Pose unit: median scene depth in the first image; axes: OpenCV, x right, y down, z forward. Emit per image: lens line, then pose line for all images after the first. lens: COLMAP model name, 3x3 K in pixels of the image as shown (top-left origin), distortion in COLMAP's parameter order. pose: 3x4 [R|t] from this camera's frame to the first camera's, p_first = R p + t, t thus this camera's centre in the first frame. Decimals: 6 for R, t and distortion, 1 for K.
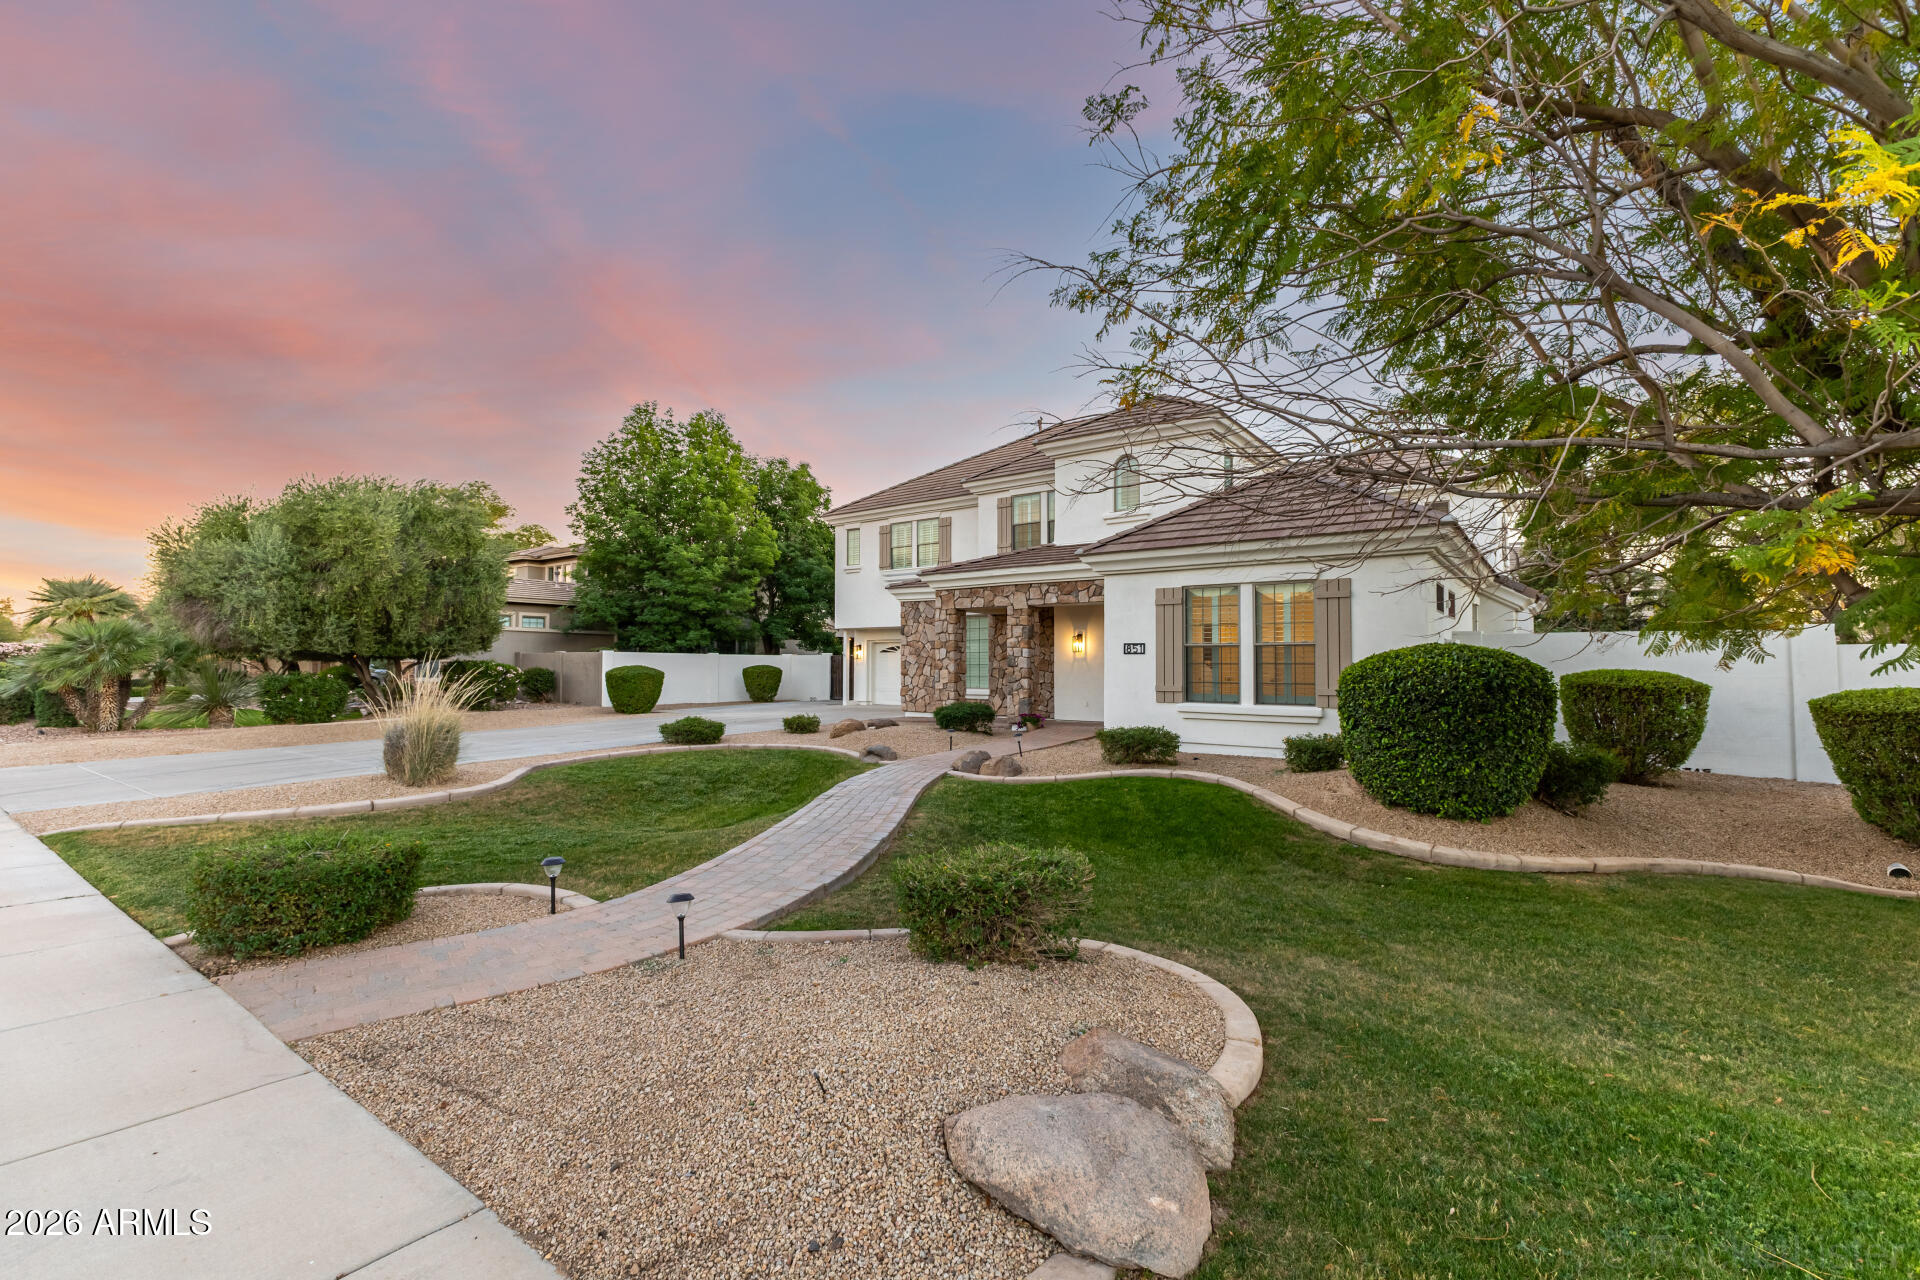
lens RADIAL K [[829.5, 0, 954.1], [0, 829.5, 645.0], [0, 0, 1]] dist [0.006937, -0.001222]
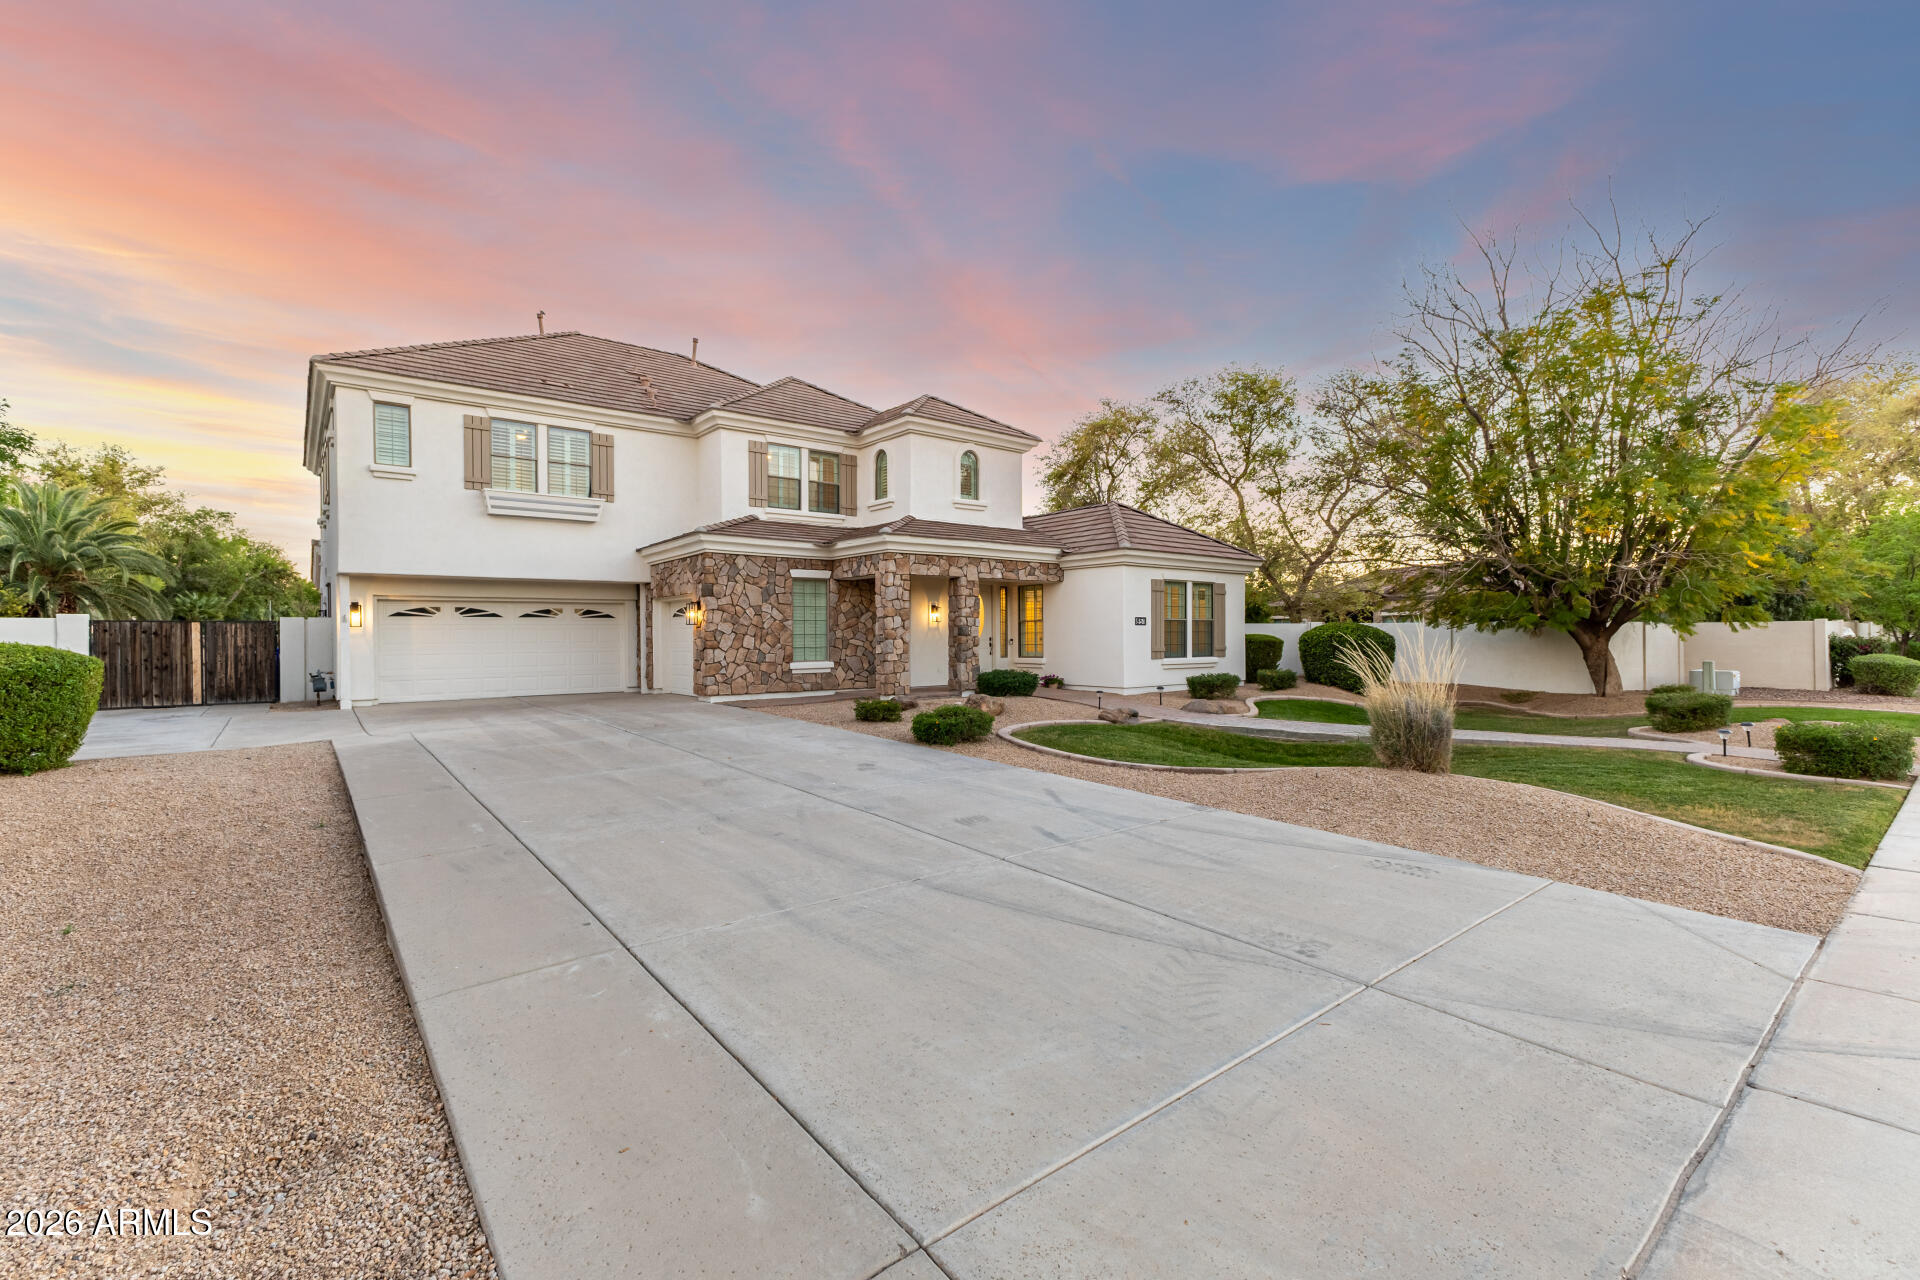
lens RADIAL K [[829.5, 0, 968.5], [0, 829.5, 634.8], [0, 0, 1]] dist [0.006937, -0.001222]
pose [[0.252419, -0.009719, 0.967569, -0.950929], [-0.019813, 0.999688, 0.015210, 0.009251], [-0.967415, -0.023009, 0.252148, 0.745944]]
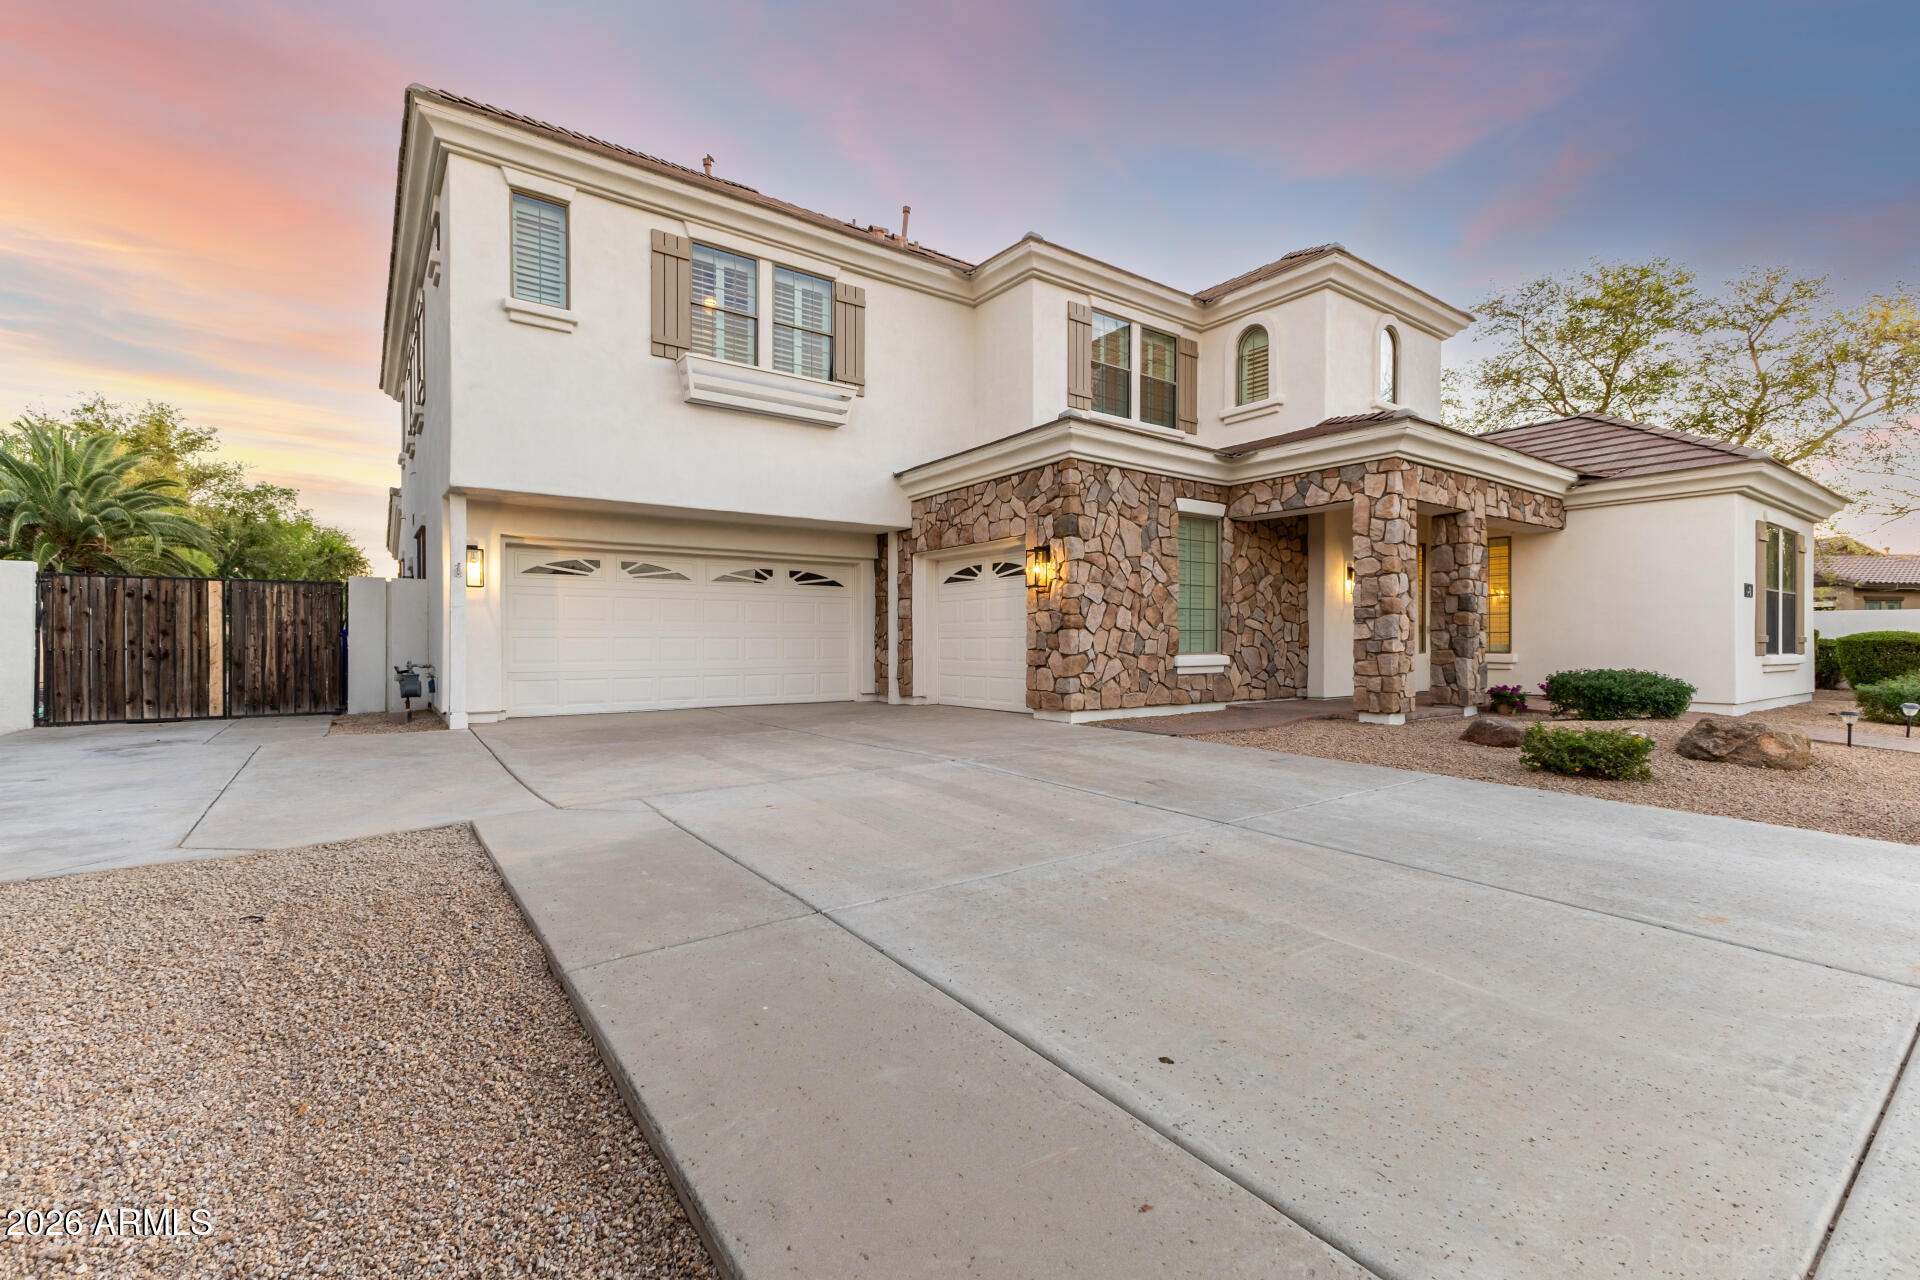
lens RADIAL K [[829.5, 0, 961.9], [0, 829.5, 636.8], [0, 0, 1]] dist [0.006937, -0.001222]
pose [[0.303001, -0.002391, 0.952987, -0.632862], [-0.024395, 0.999650, 0.010265, 0.048270], [-0.952678, -0.026359, 0.302837, 1.190292]]
